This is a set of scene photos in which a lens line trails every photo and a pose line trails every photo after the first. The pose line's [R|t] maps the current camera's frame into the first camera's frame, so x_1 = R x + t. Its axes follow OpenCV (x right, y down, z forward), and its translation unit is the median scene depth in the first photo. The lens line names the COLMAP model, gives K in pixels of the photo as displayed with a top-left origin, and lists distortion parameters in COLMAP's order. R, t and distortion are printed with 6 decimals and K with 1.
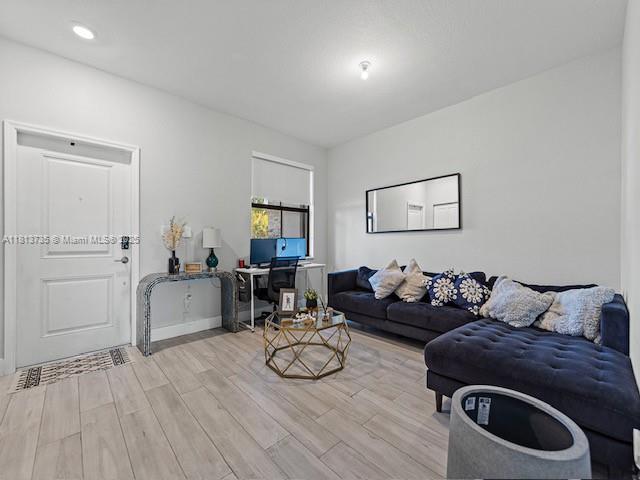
lens RADIAL K [[267.2, 0, 322.2], [0, 267.2, 245.8], [0, 0, 1]] dist [0.009731, -0.001692]
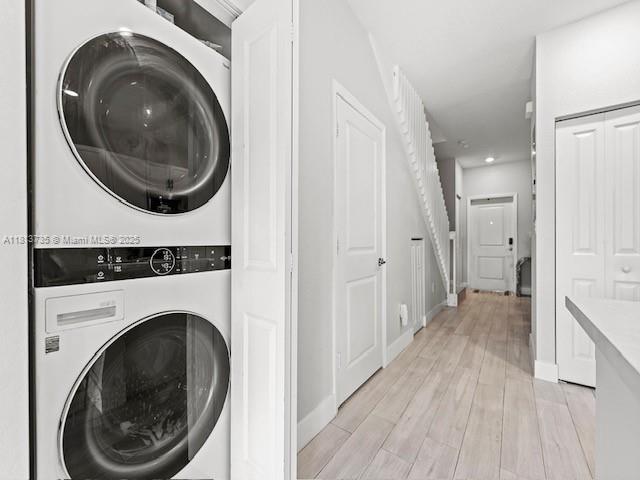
lens RADIAL K [[267.2, 0, 320.9], [0, 267.2, 241.8], [0, 0, 1]] dist [0.009731, -0.001692]
pose [[0.188236, -0.011831, -0.982053, 1.027895], [-0.011978, 0.999825, -0.014341, 0.040350], [0.982051, 0.014462, 0.188061, -0.822568]]
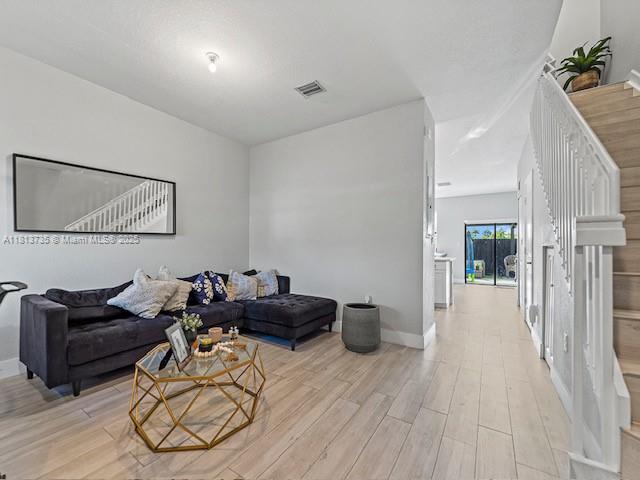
lens RADIAL K [[267.2, 0, 325.0], [0, 267.2, 248.7], [0, 0, 1]] dist [0.009731, -0.001692]
pose [[-0.247329, -0.007003, 0.968906, -0.735493], [0.022760, 0.999656, 0.013036, -0.009642], [-0.968664, 0.025276, -0.247084, 0.758763]]
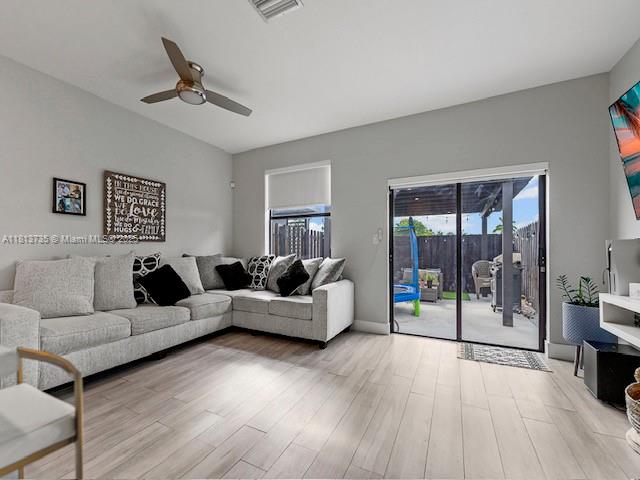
lens RADIAL K [[267.2, 0, 324.7], [0, 267.2, 247.4], [0, 0, 1]] dist [0.009731, -0.001692]
pose [[-0.344596, -0.005405, 0.938735, 0.762564], [0.014096, 0.999841, 0.010931, 0.040783], [-0.938645, 0.016999, -0.344465, -0.824437]]
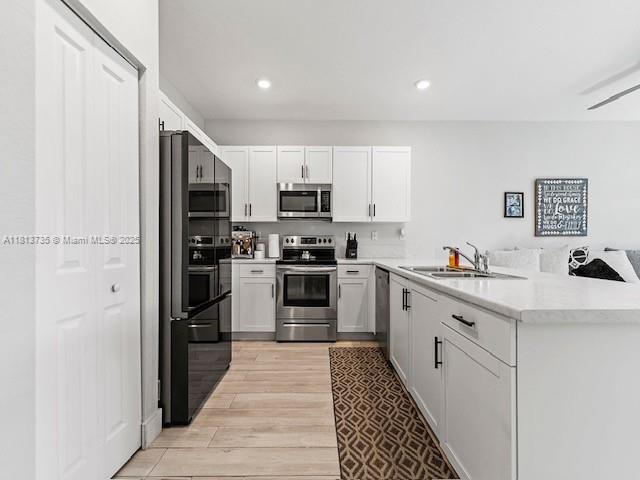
lens RADIAL K [[267.2, 0, 324.1], [0, 267.2, 241.2], [0, 0, 1]] dist [0.009731, -0.001692]
pose [[0.684518, -0.009966, 0.728928, 0.414903], [0.022022, 0.999733, -0.007012, 0.023227], [-0.728664, 0.020853, 0.684554, -0.521824]]
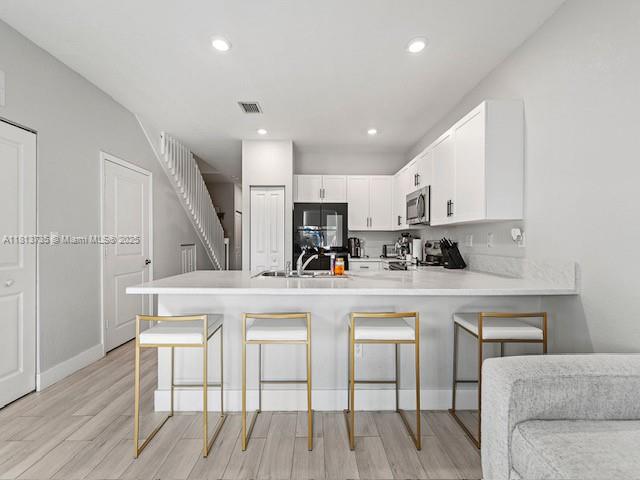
lens RADIAL K [[267.2, 0, 314.3], [0, 267.2, 241.8], [0, 0, 1]] dist [0.009731, -0.001692]
pose [[0.723431, -0.012041, -0.690292, 1.696639], [-0.002105, 0.999805, -0.019646, 0.015979], [0.690394, 0.015666, 0.723264, -0.859041]]
